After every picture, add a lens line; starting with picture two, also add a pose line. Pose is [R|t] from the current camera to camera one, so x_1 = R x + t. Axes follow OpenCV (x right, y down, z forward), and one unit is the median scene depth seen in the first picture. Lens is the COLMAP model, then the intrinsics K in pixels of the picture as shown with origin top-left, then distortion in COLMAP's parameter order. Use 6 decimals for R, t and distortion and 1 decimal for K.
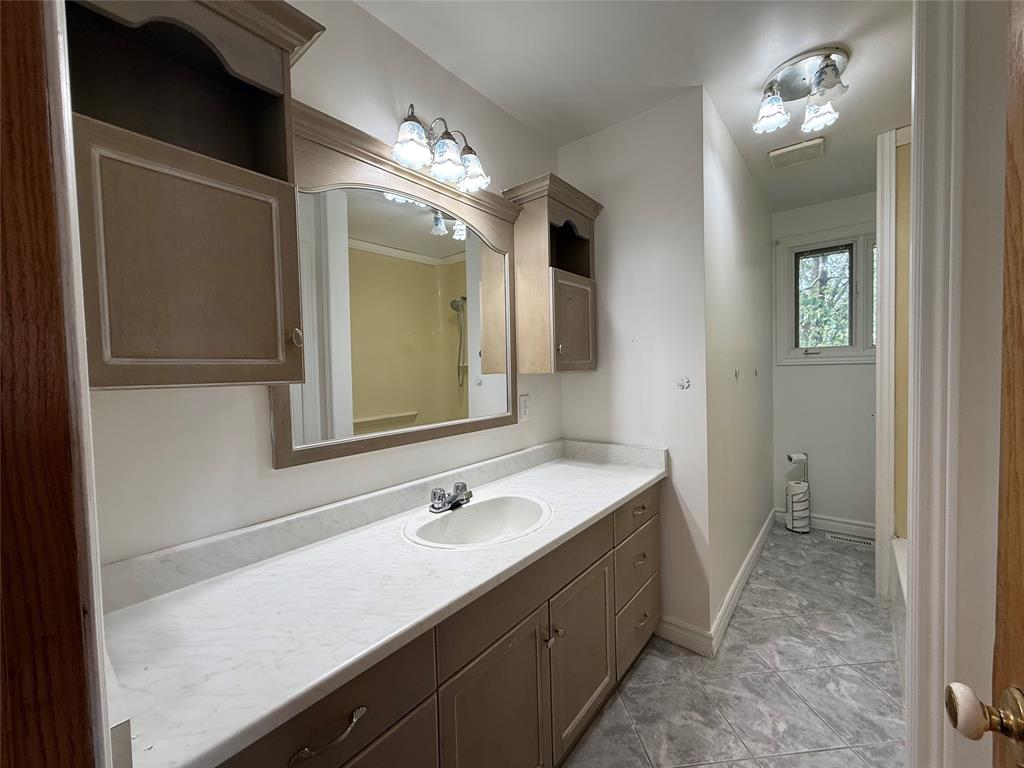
lens RADIAL K [[405.9, 0, 512.0], [0, 405.9, 384.0], [0, 0, 1]] dist [0.000327, -0.000429]
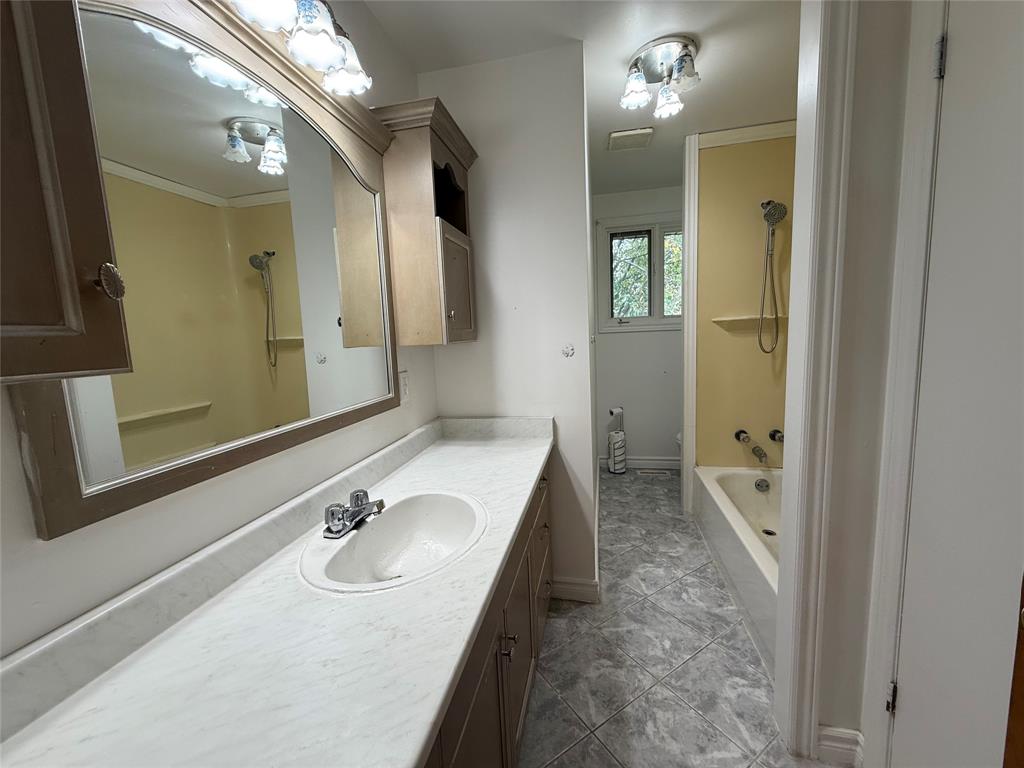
lens RADIAL K [[405.9, 0, 512.0], [0, 405.9, 384.0], [0, 0, 1]] dist [0.000327, -0.000429]
pose [[0.890938, -0.069039, 0.448847, -0.156857], [0.037602, 0.996197, 0.078592, -0.004766], [-0.452566, -0.053143, 0.890146, 0.159087]]
